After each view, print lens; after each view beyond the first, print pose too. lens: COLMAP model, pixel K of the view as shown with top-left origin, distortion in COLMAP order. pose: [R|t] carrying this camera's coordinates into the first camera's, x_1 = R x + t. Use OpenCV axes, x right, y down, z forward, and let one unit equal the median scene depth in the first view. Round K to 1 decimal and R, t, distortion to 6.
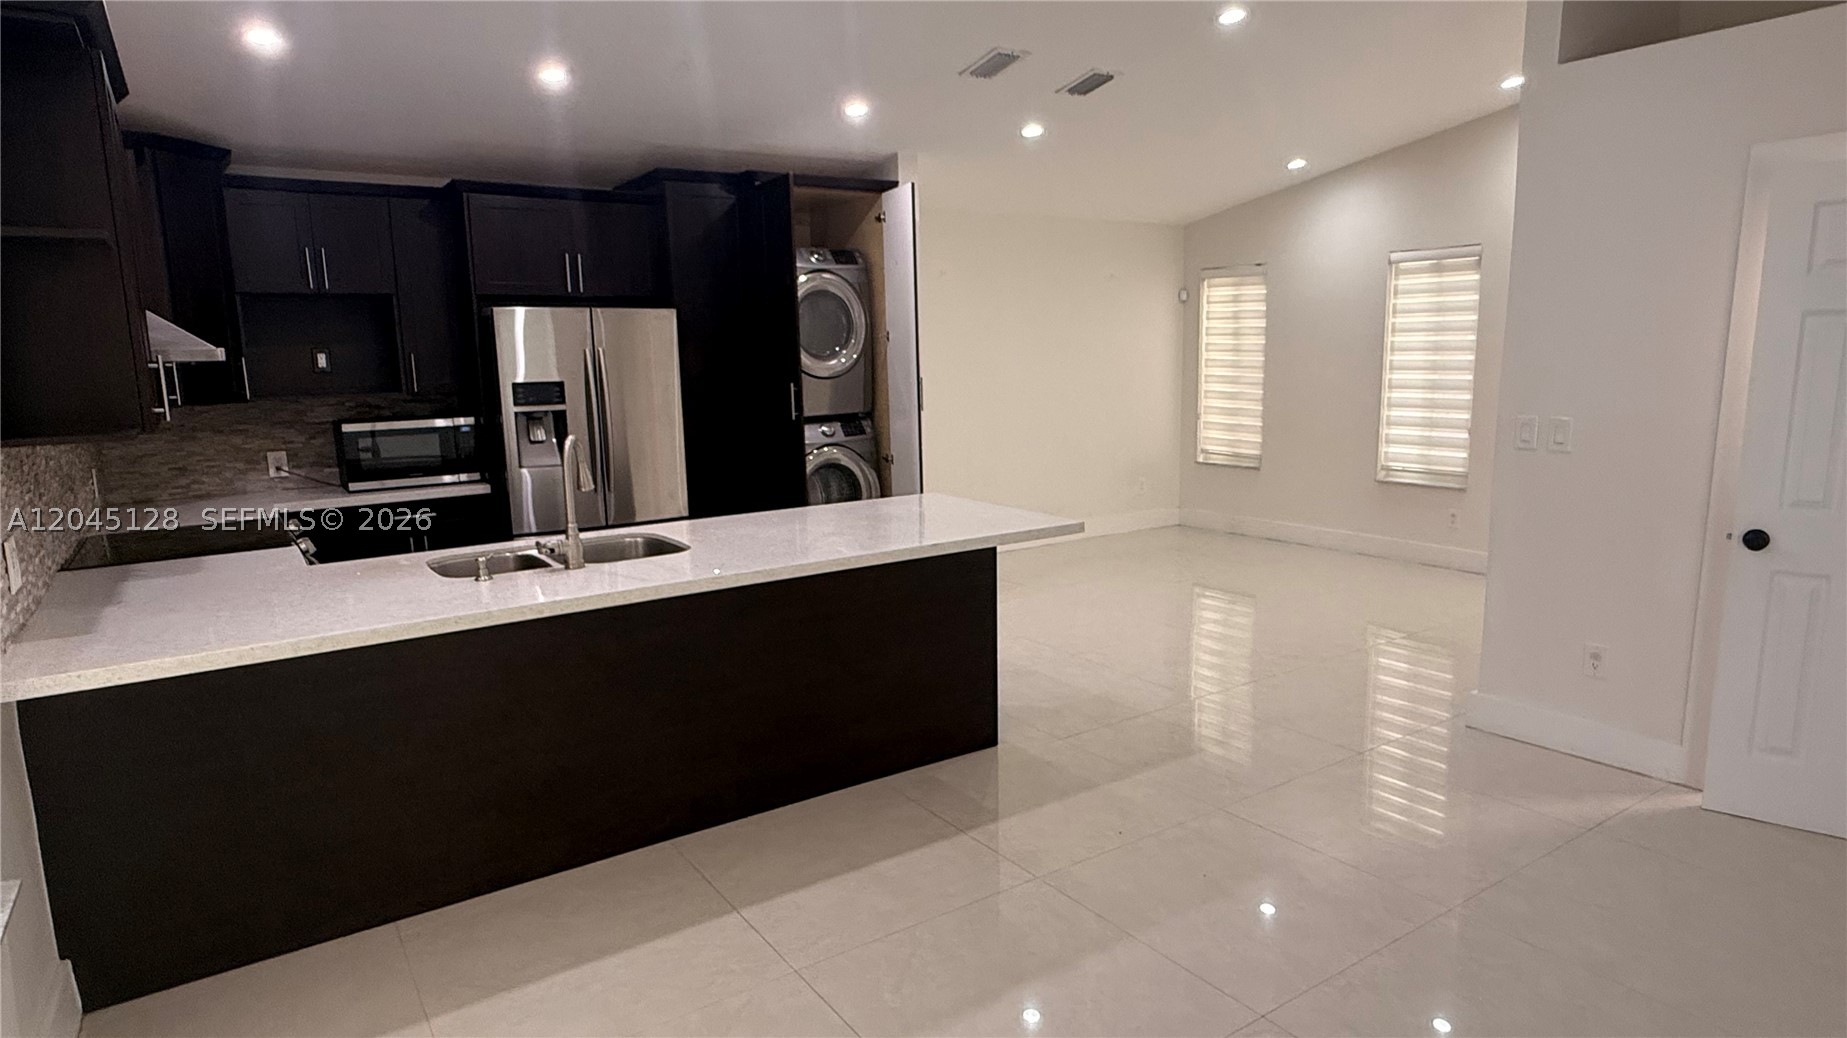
lens RADIAL K [[1026.5, 0, 928.1], [0, 1026.5, 516.8], [0, 0, 1]] dist [-0.001698, -0.001546]
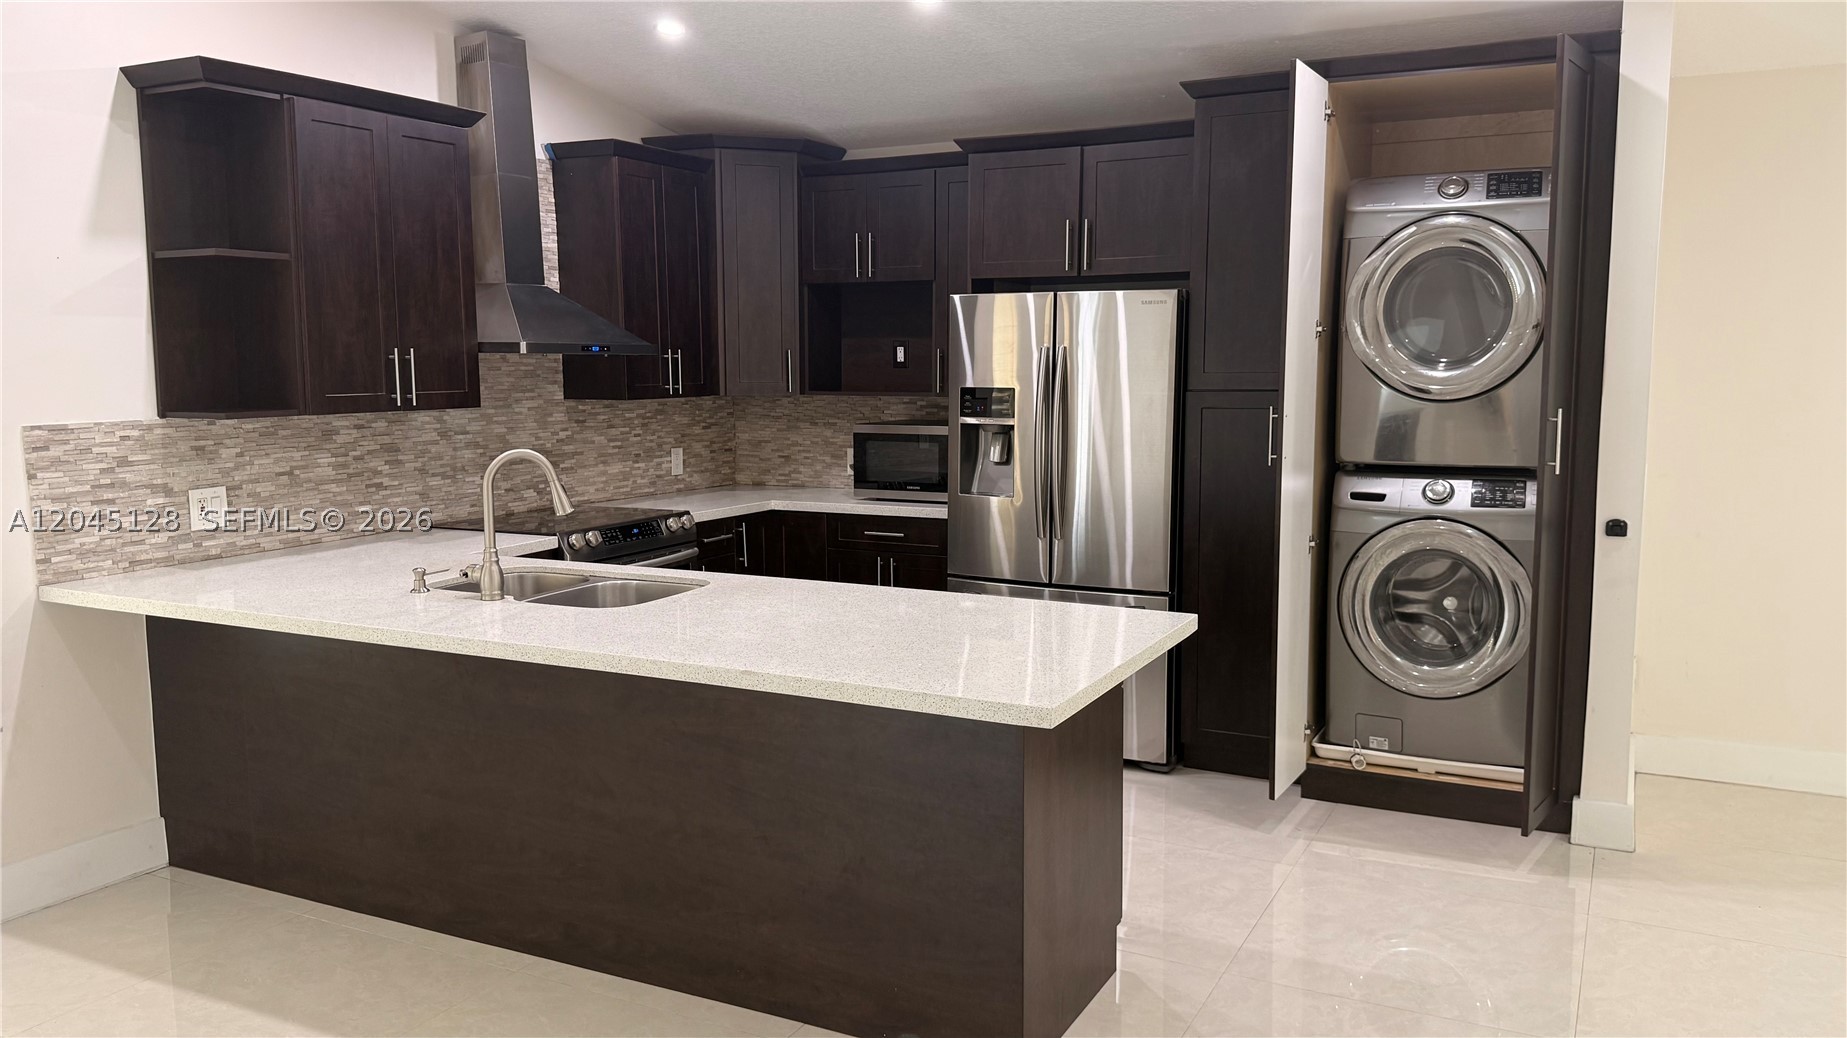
lens RADIAL K [[1377.3, 0, 957.8], [0, 1377.3, 519.3], [0, 0, 1]] dist [0.044480, -0.063844]
pose [[0.477457, 0.126930, -0.869439, 0.537693], [-0.143209, 0.987521, 0.065526, -0.097296], [0.866906, 0.093226, 0.489676, 0.469548]]
